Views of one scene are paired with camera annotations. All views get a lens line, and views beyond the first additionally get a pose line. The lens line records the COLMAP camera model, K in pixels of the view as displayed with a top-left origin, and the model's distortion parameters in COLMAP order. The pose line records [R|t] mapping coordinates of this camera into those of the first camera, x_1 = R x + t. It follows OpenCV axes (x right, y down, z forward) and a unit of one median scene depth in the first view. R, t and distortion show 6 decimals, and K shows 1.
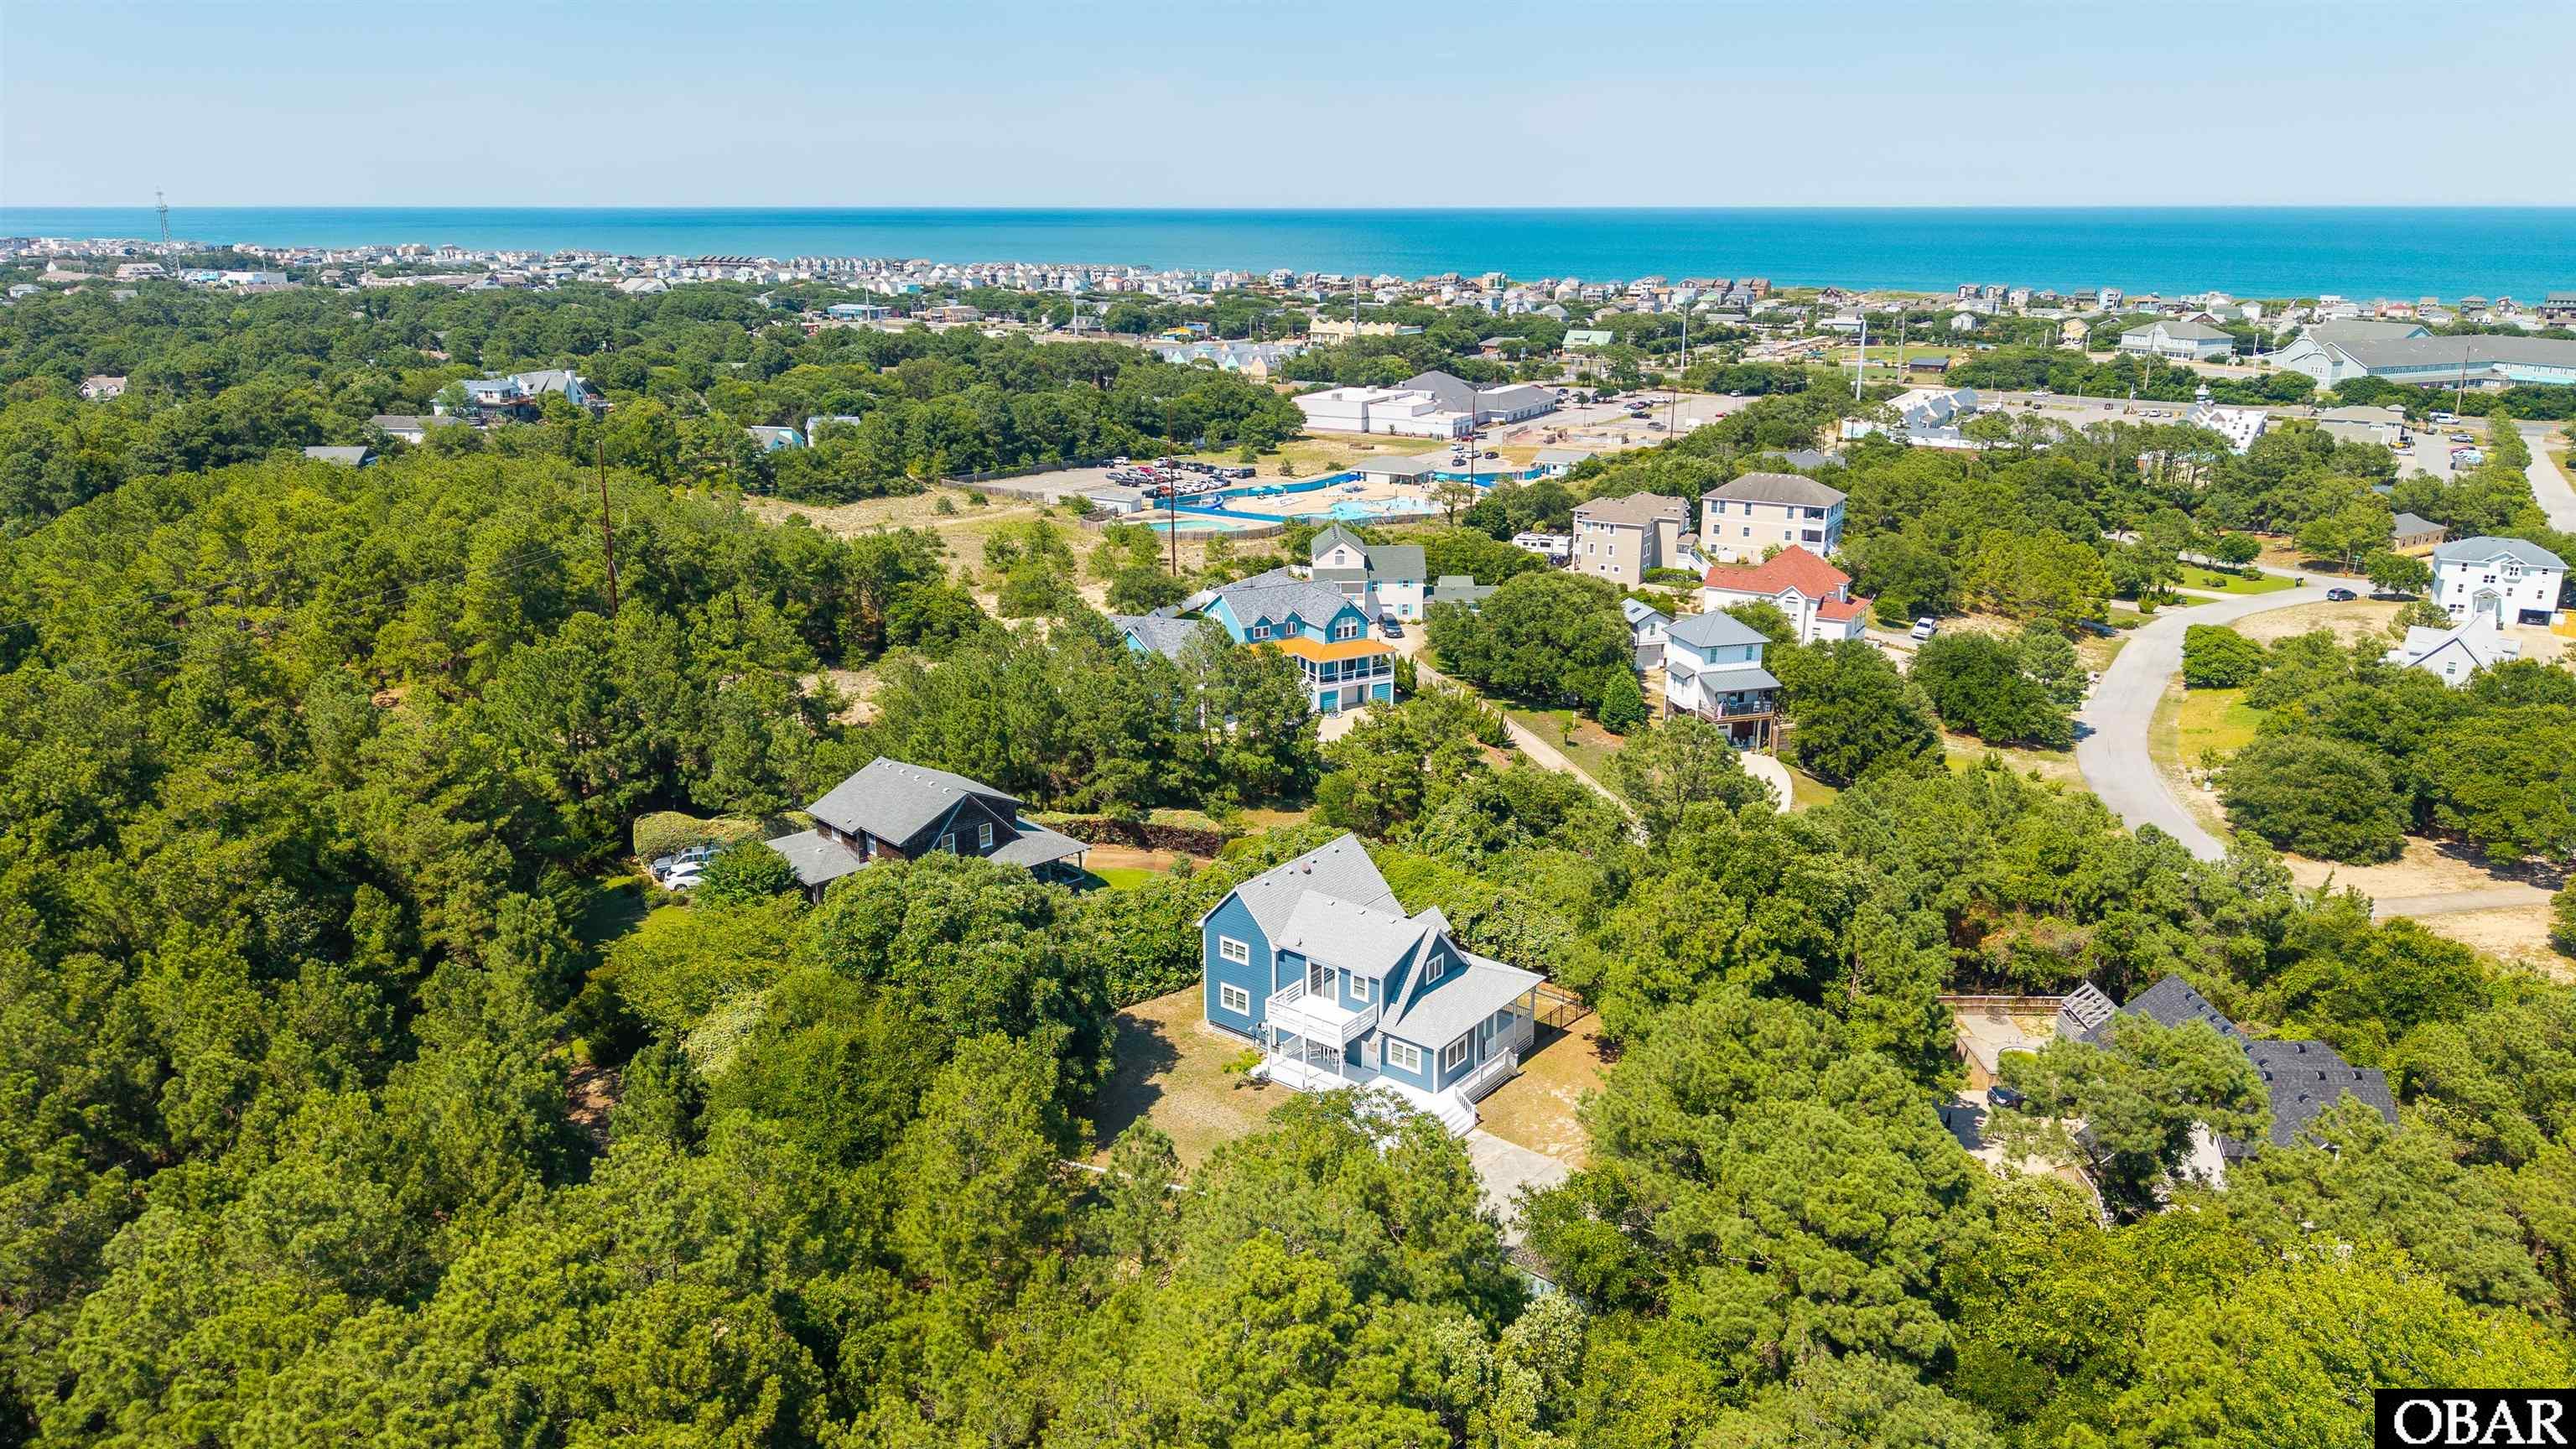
lens RADIAL K [[1722.0, 0, 1289.6], [0, 1722.0, 710.8], [0, 0, 1]] dist [0.063102, -0.094527]
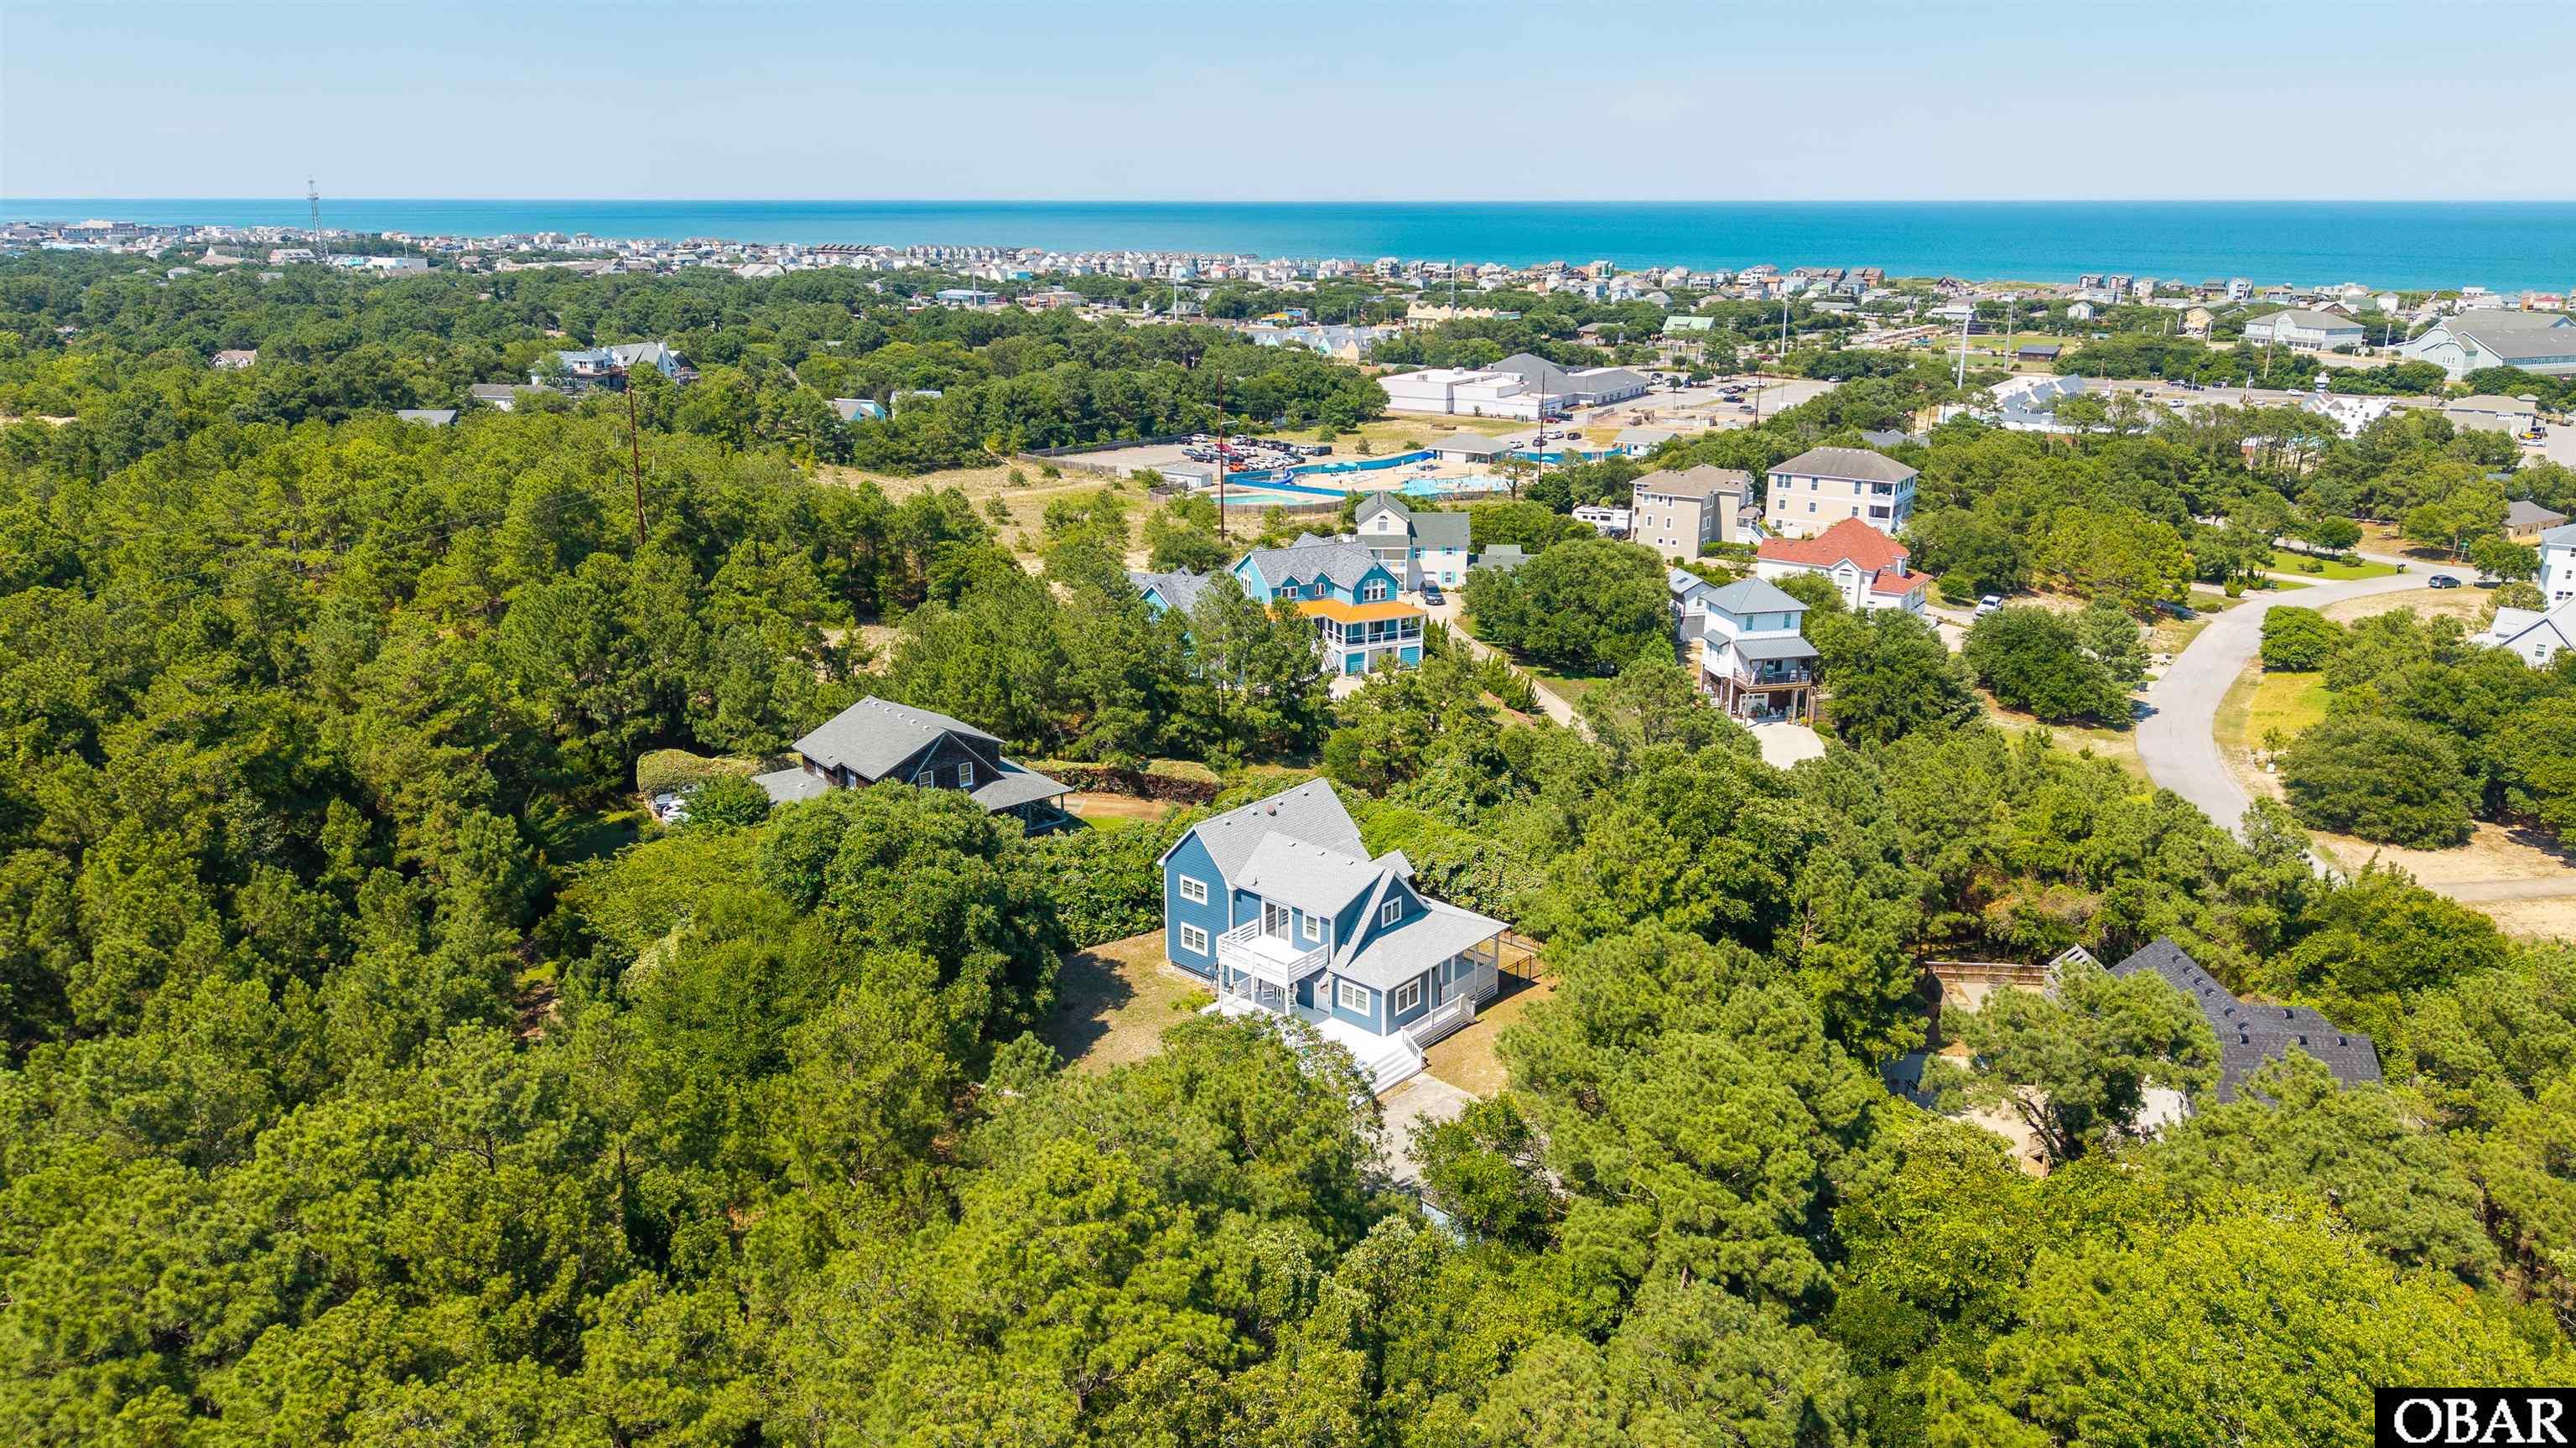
lens RADIAL K [[1709.4, 0, 1288.0], [0, 1709.4, 724.0], [0, 0, 1]] dist [0.055464, -0.074466]
pose [[0.997851, 0.019971, -0.062405, 0.045563], [-0.019153, 0.999723, 0.013679, 0.016531], [0.062661, -0.012455, 0.997957, 0.014438]]
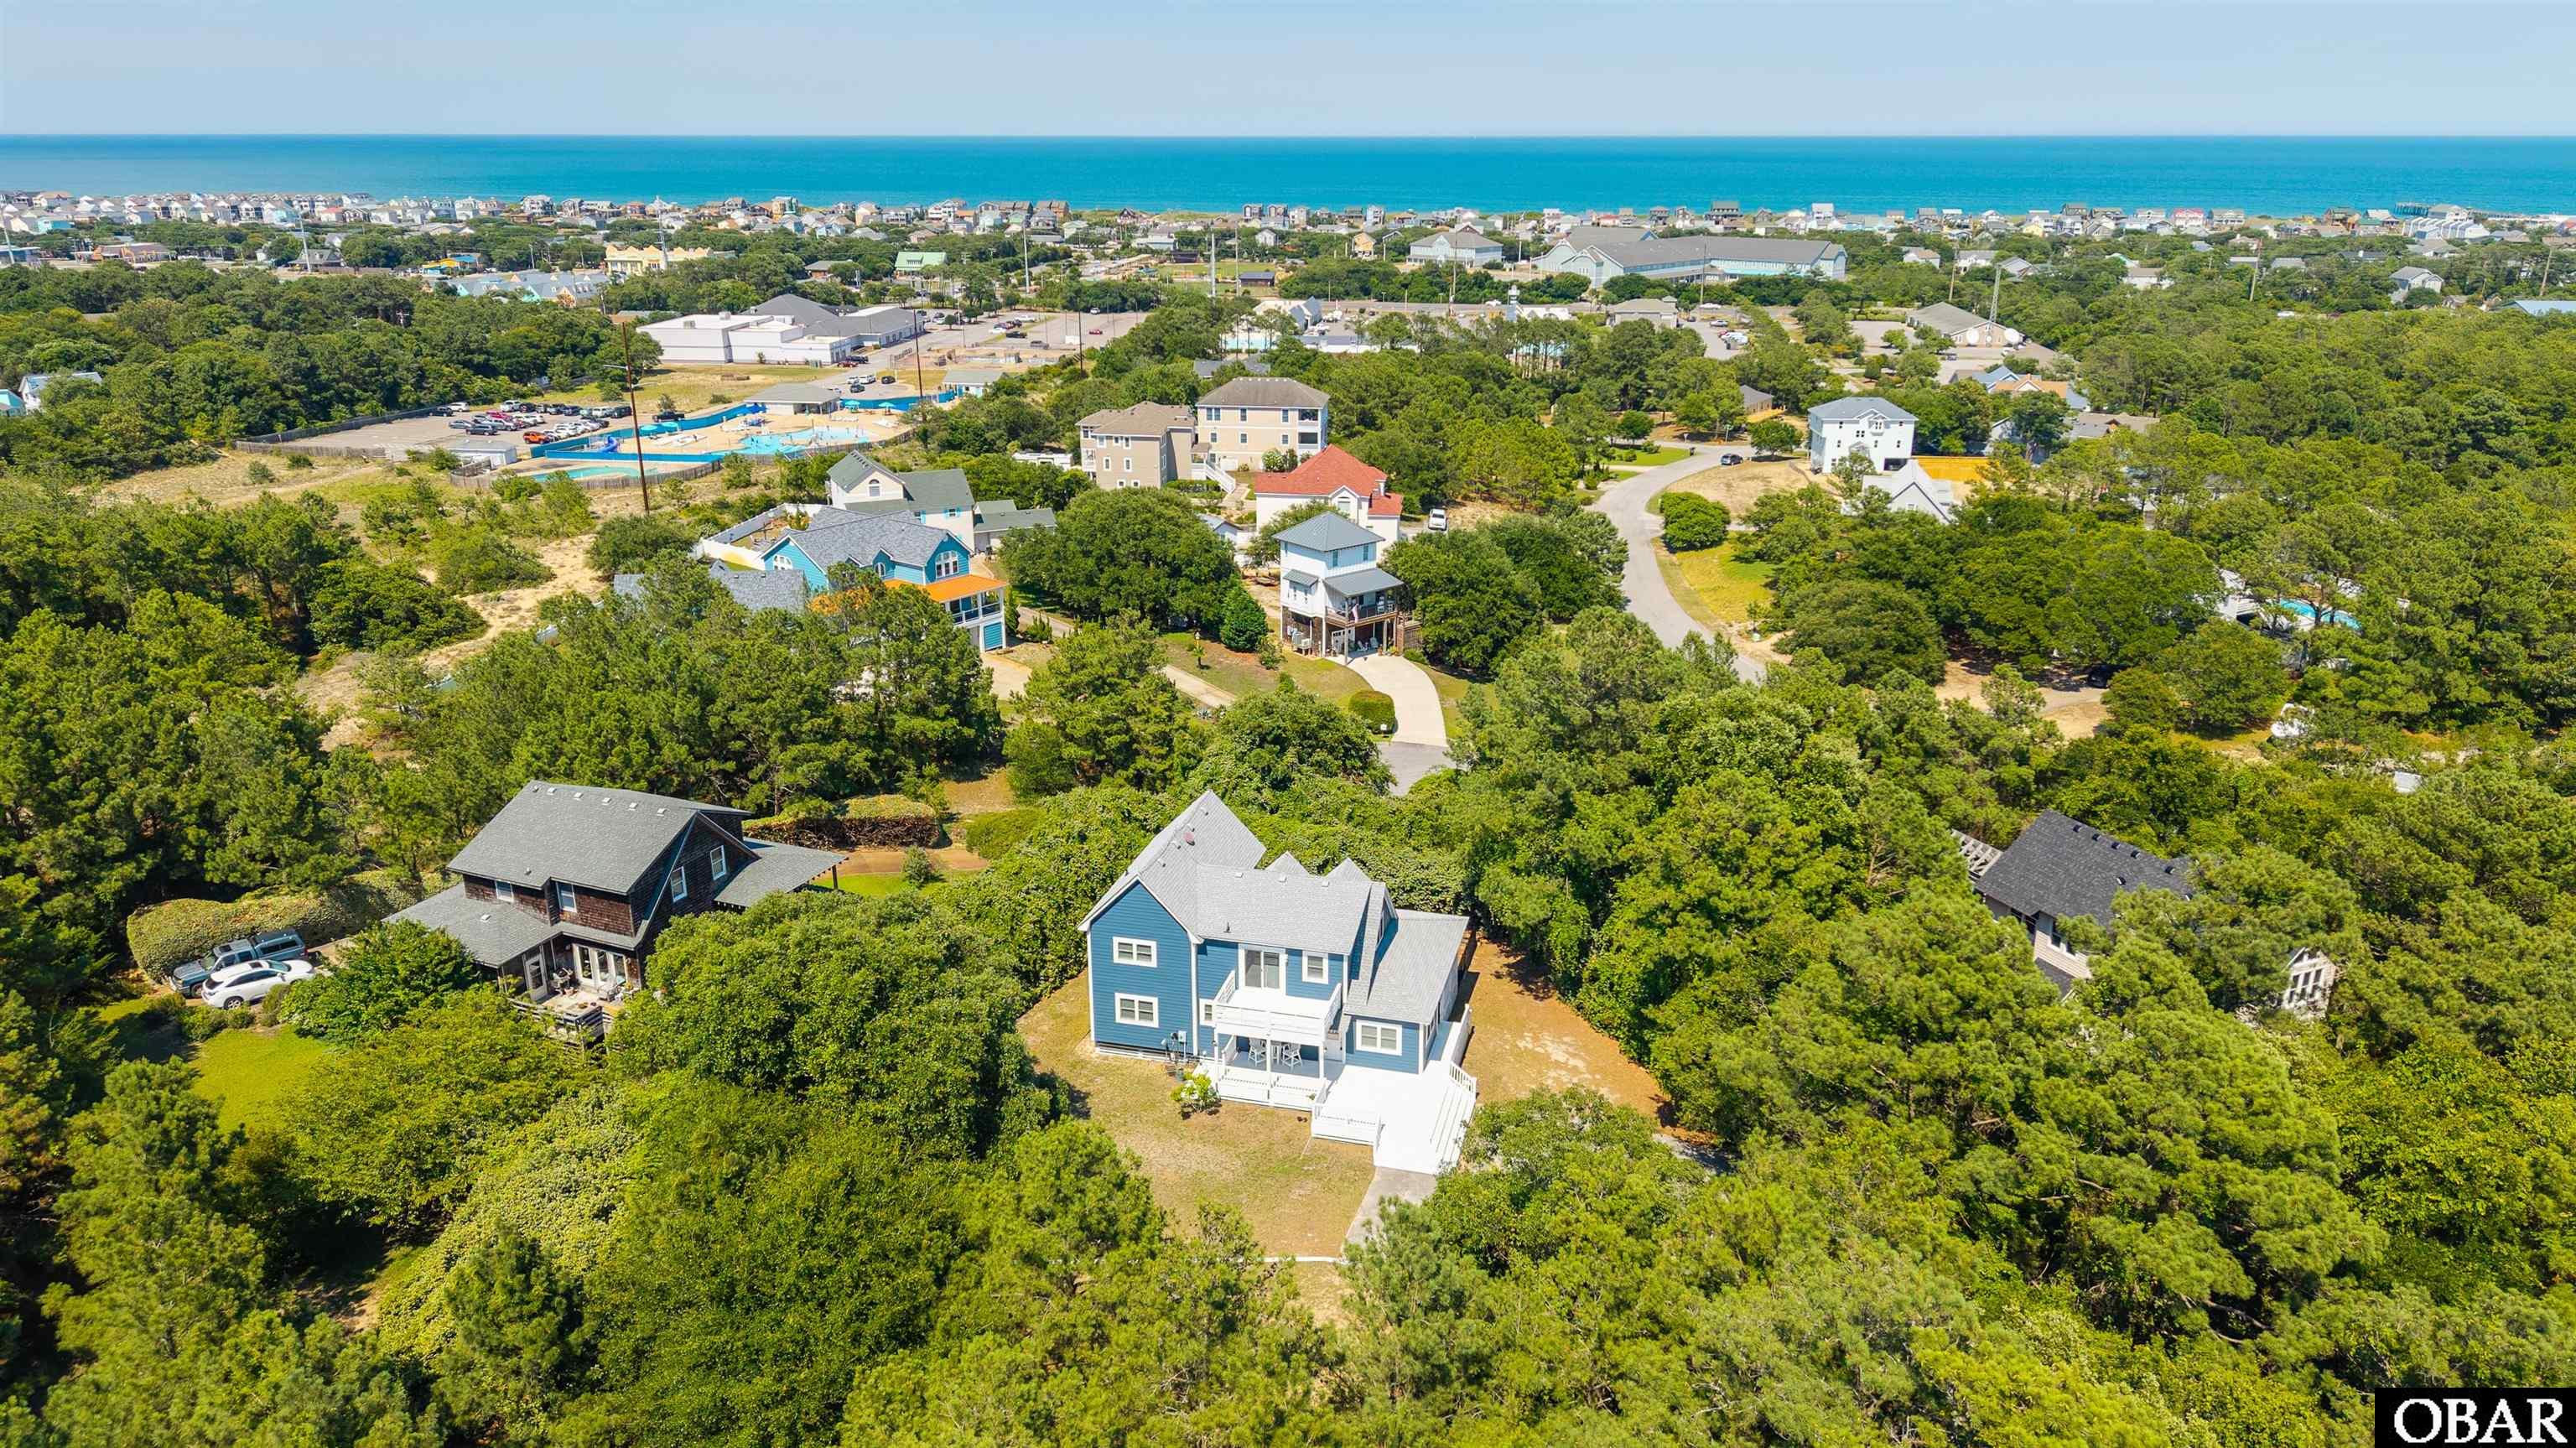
lens RADIAL K [[1709.4, 0, 1288.0], [0, 1709.4, 724.0], [0, 0, 1]] dist [0.055464, -0.074466]
pose [[0.918565, -0.128099, 0.373937, -0.141994], [0.110292, 0.991520, 0.068732, -0.008392], [-0.379570, -0.021893, 0.924904, 0.127834]]
